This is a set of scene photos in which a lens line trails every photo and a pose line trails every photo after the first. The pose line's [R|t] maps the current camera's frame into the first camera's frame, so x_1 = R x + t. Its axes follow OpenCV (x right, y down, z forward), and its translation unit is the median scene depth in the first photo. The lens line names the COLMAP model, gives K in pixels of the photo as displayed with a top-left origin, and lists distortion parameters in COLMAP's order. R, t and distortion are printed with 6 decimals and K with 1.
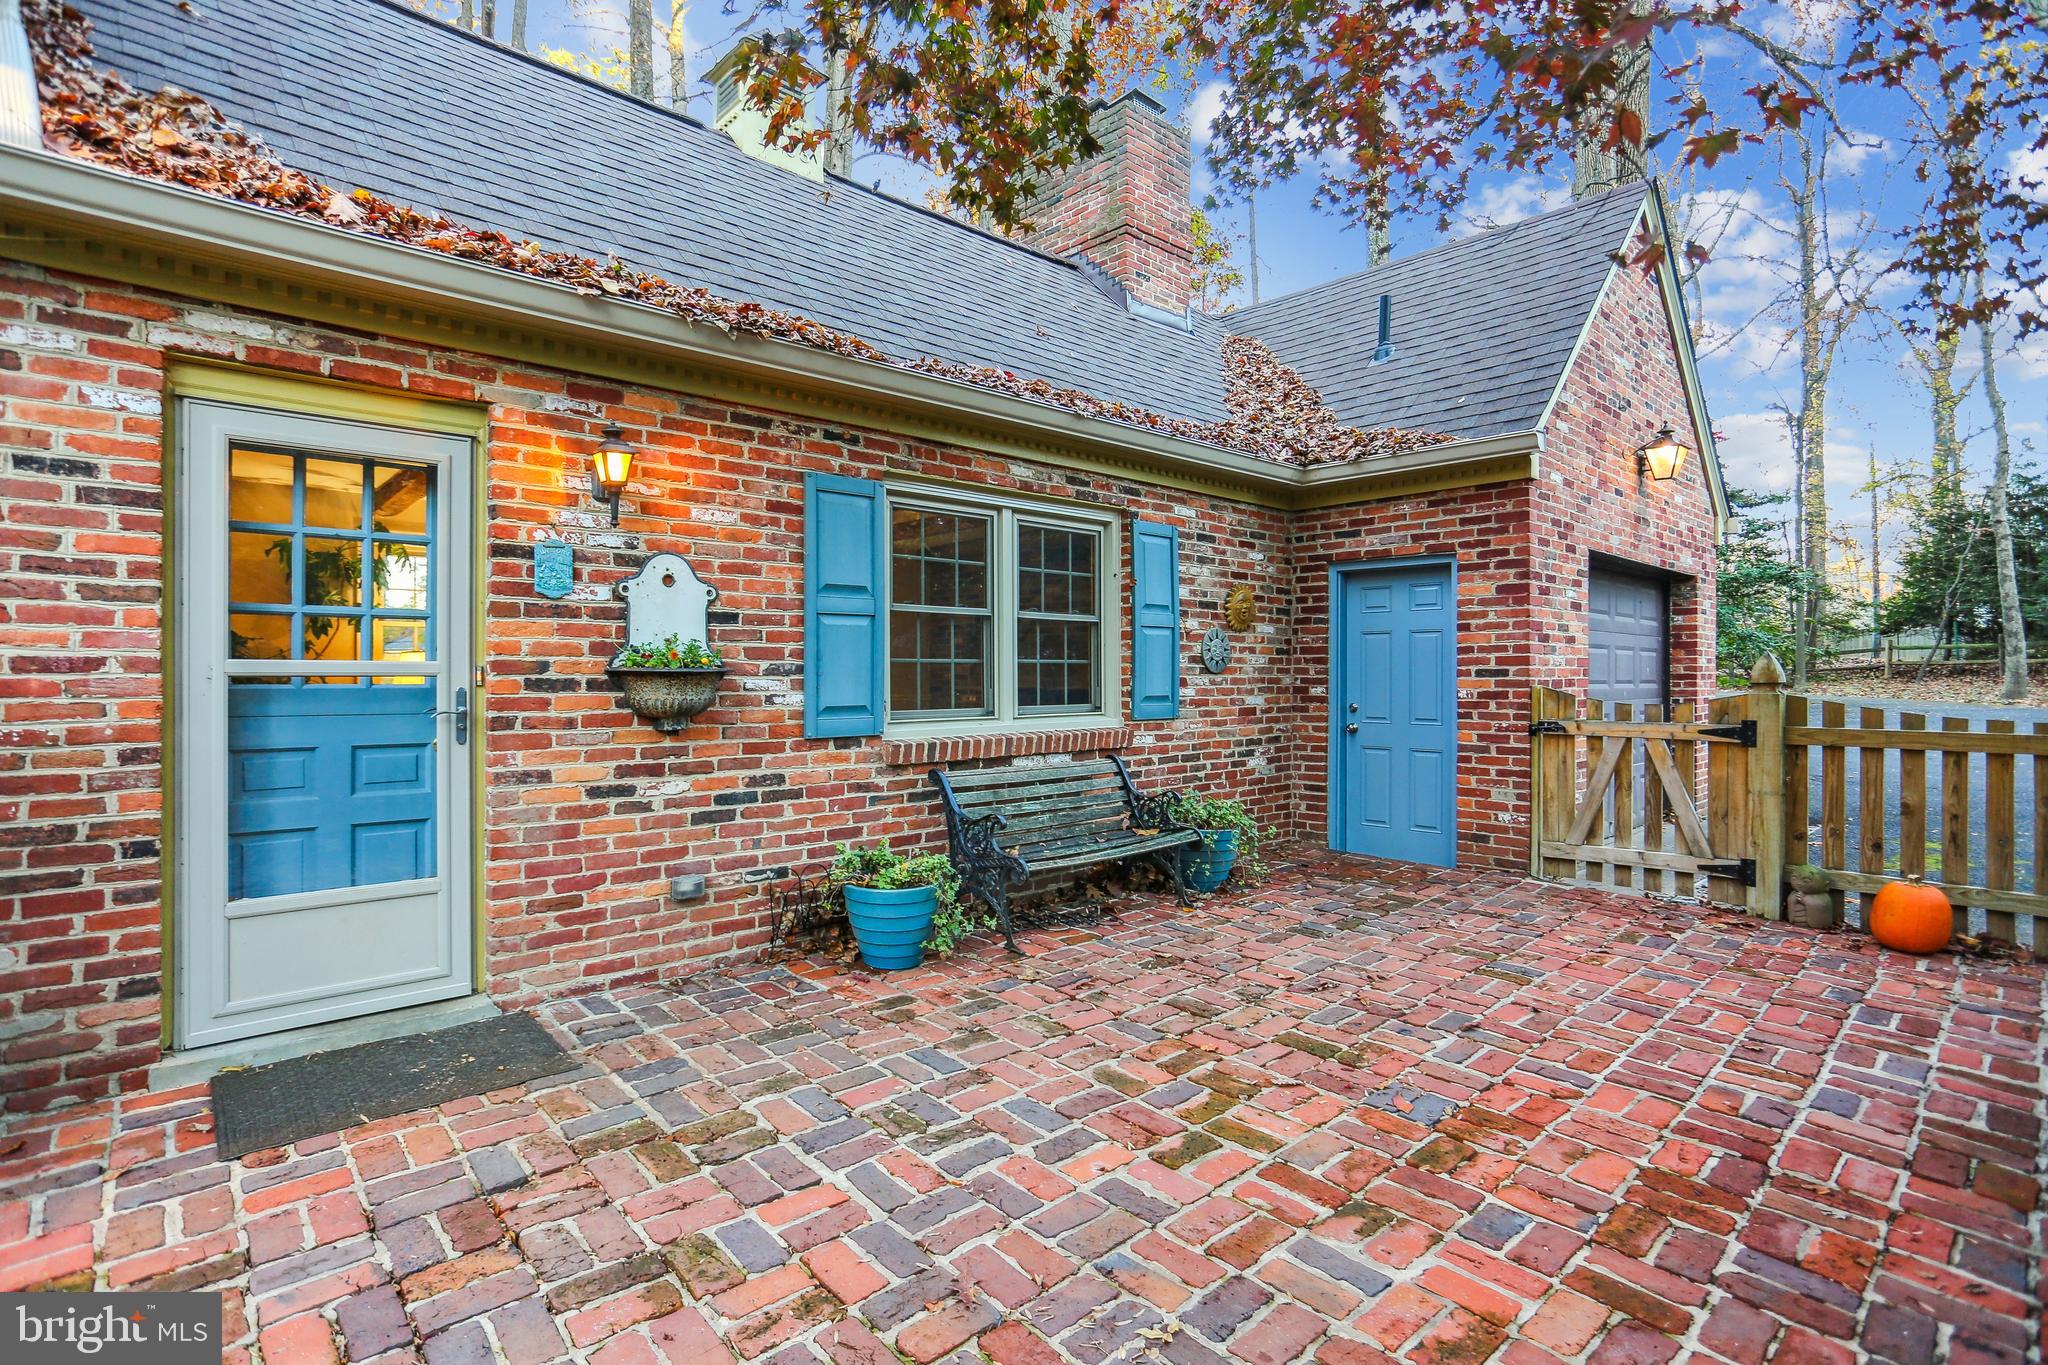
lens RADIAL K [[981.4, 0, 1010.9], [0, 981.4, 670.3], [0, 0, 1]] dist [-0.040745, 0.004856]
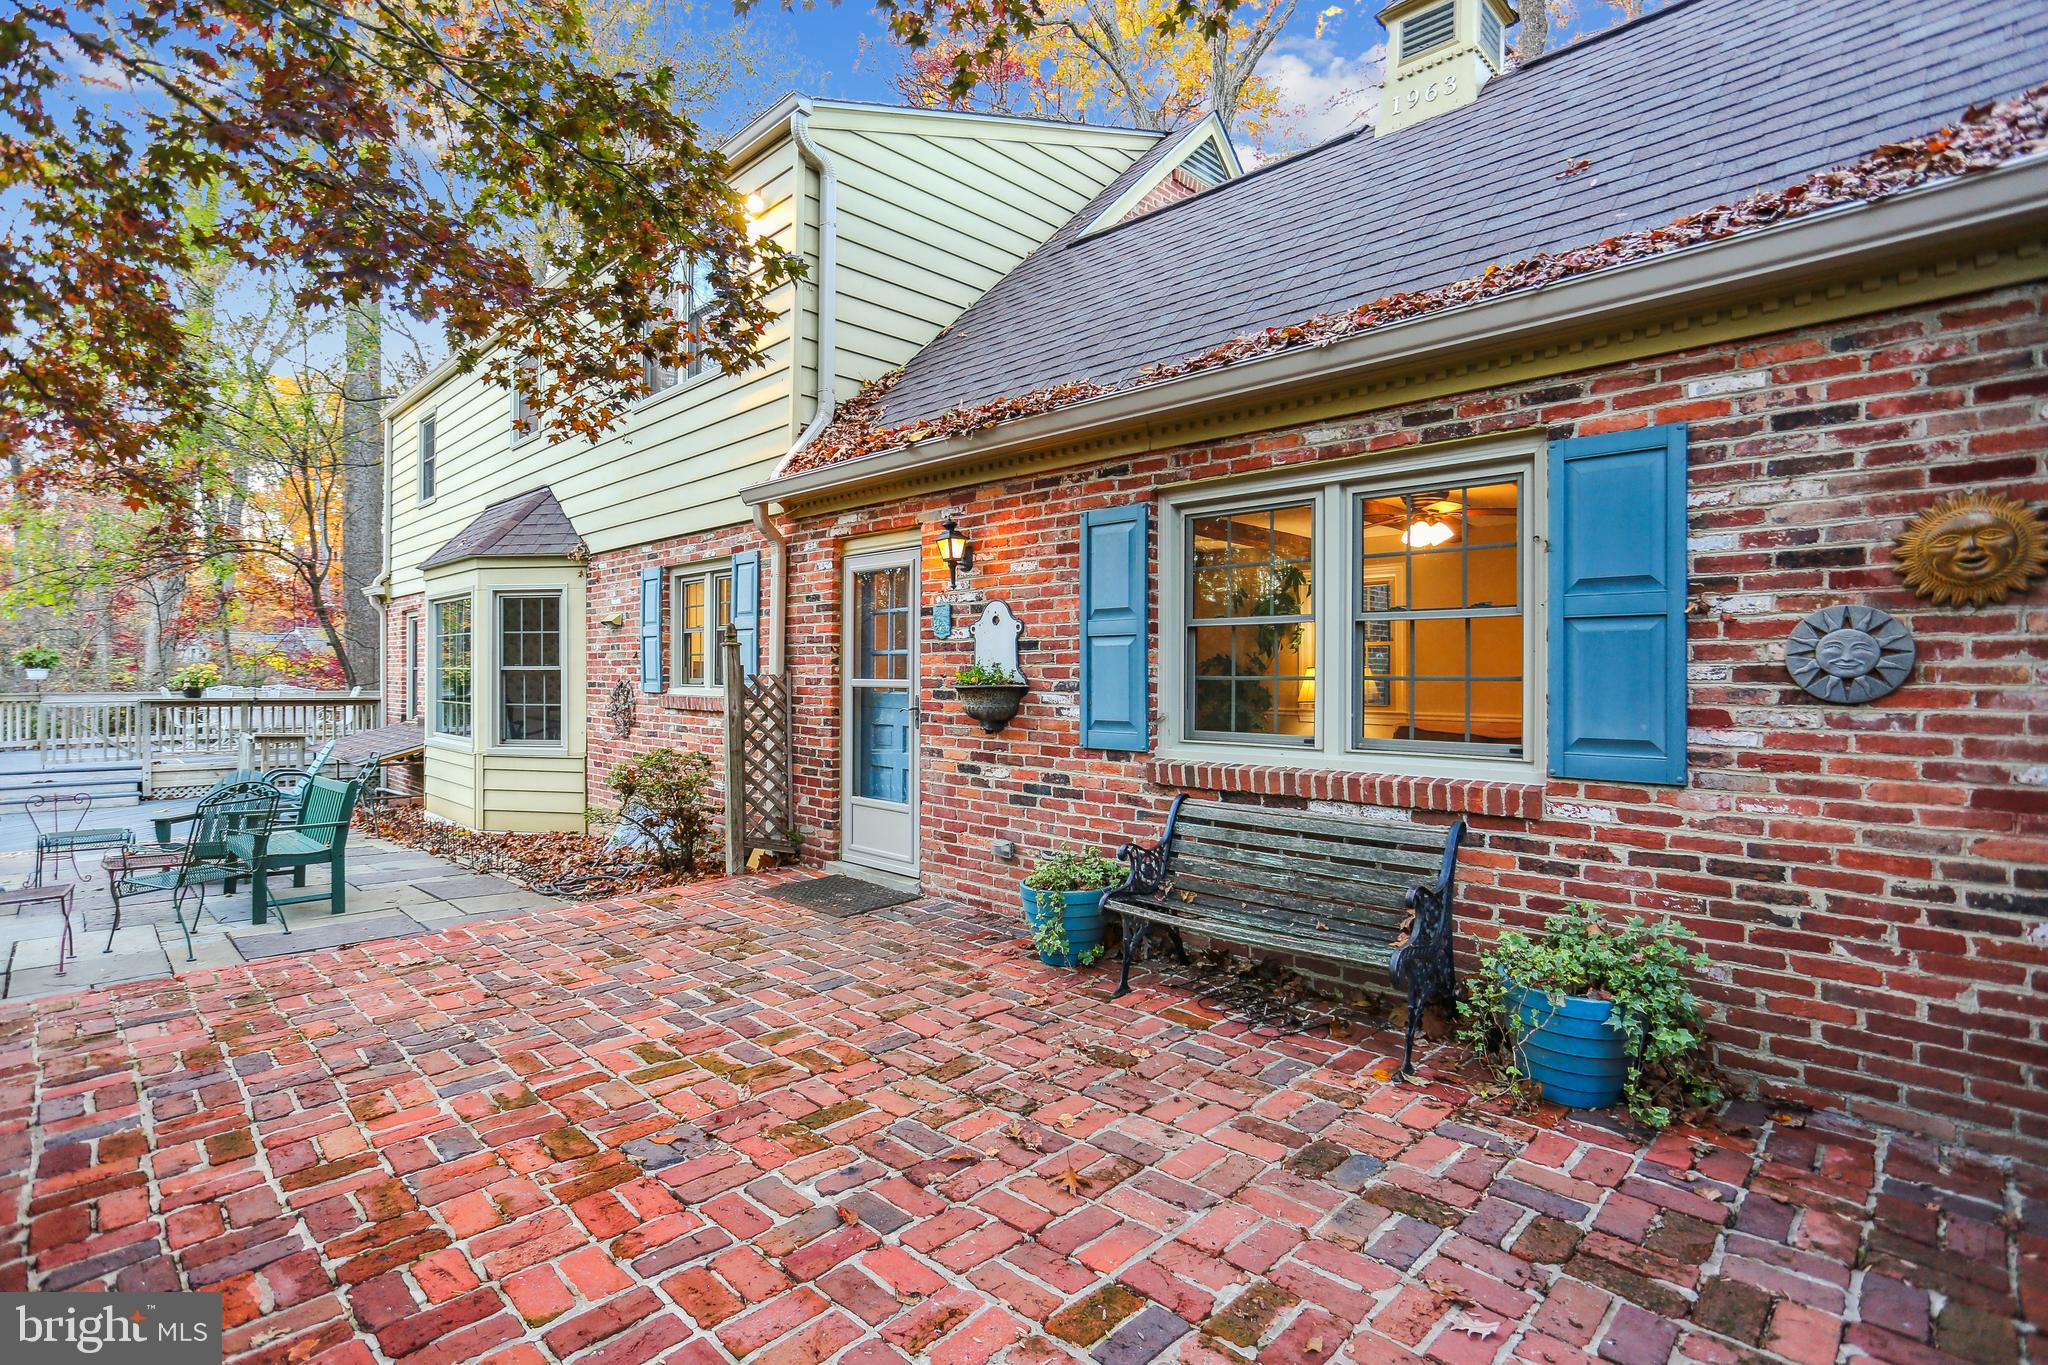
lens RADIAL K [[981.4, 0, 1011.3], [0, 981.4, 673.8], [0, 0, 1]] dist [-0.040745, 0.004856]
pose [[0.060708, -0.002164, -0.998153, 0.993737], [-0.002415, 0.999994, -0.002315, -0.013766], [0.998153, 0.002551, 0.060703, 0.911930]]
